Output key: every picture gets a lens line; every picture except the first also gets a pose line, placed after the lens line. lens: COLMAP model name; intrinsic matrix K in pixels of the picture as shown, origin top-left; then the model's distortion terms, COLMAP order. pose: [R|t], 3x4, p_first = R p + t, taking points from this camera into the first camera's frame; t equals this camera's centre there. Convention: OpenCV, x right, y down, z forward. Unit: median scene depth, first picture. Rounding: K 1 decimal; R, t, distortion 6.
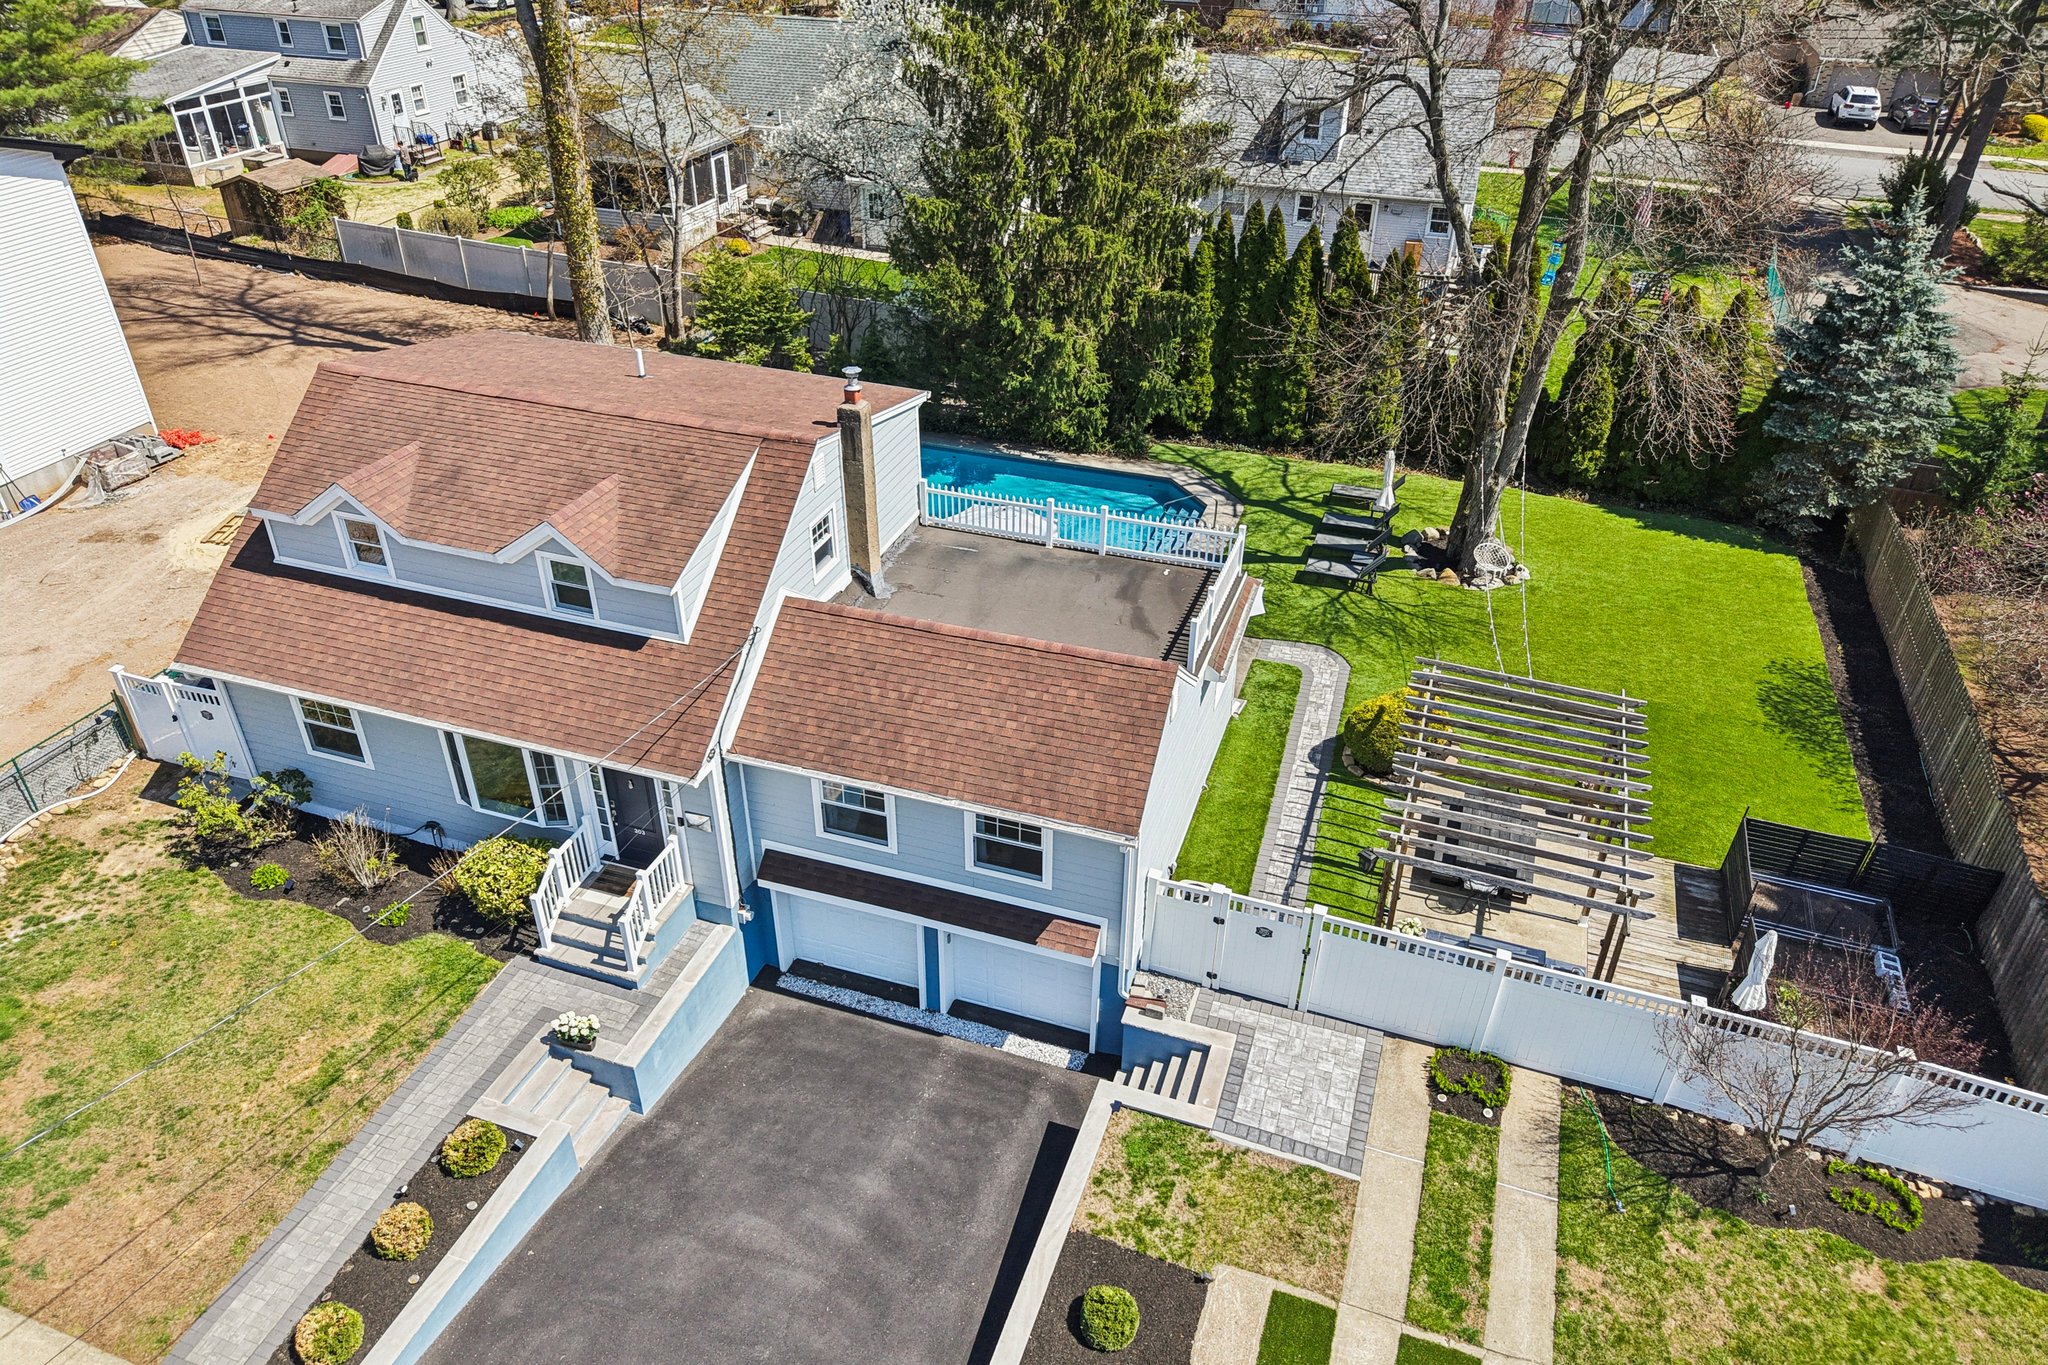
lens RADIAL K [[1398.6, 0, 1024.0], [0, 1398.6, 682.5], [0, 0, 1]] dist [0.007426, -0.008477]
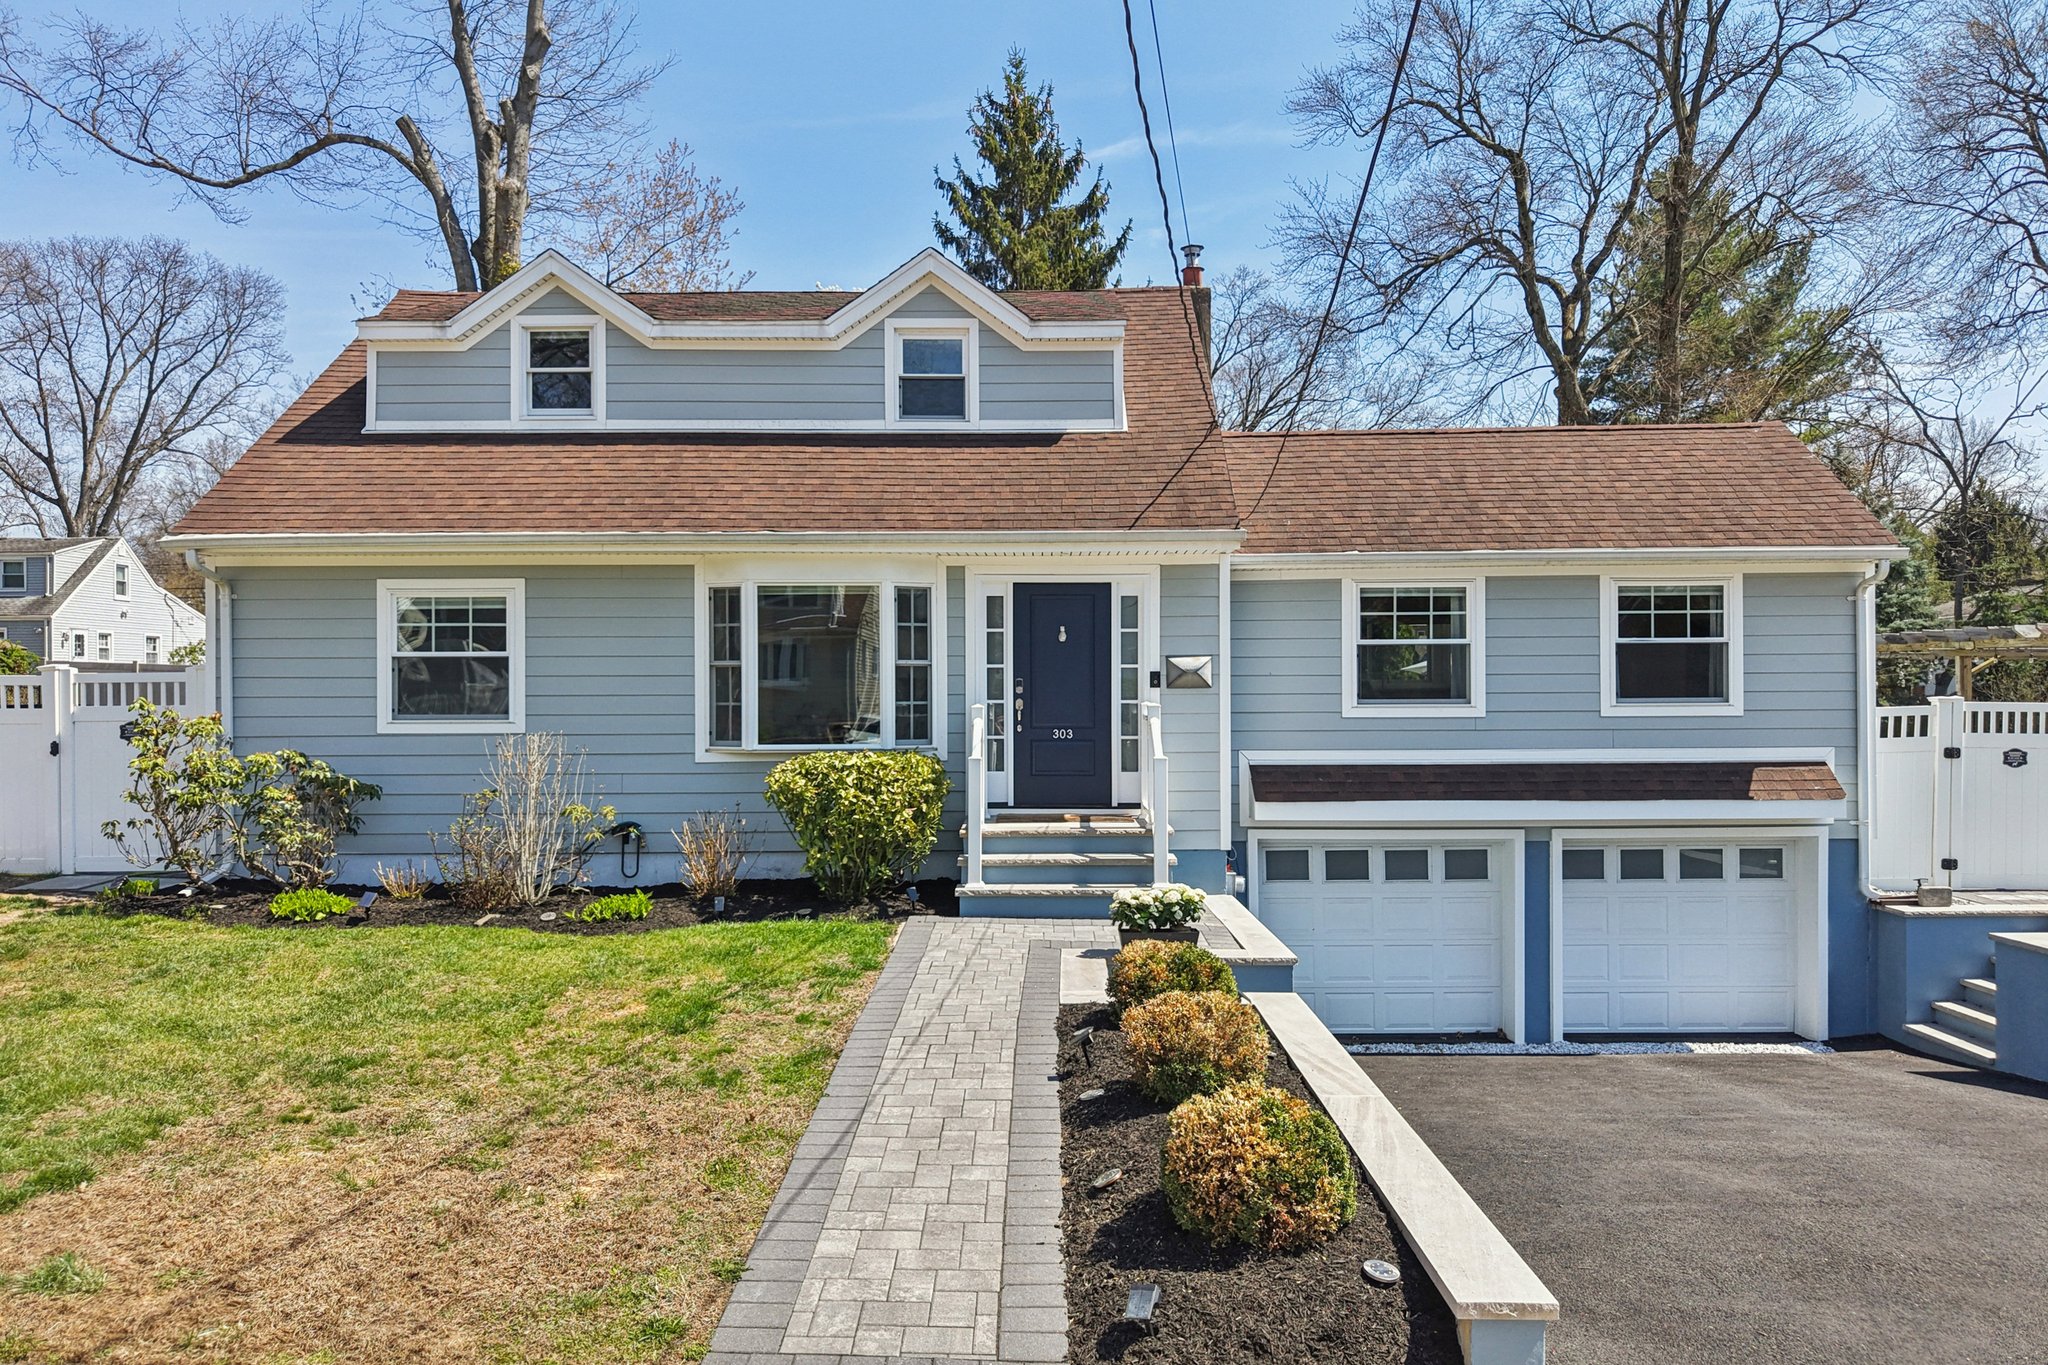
lens RADIAL K [[1398.6, 0, 1024.0], [0, 1398.6, 682.5], [0, 0, 1]] dist [0.007426, -0.008477]
pose [[0.949722, -0.005653, 0.313042, -0.495626], [0.173793, 0.841176, -0.512074, 0.403852], [-0.260429, 0.540732, 0.799866, 0.541353]]
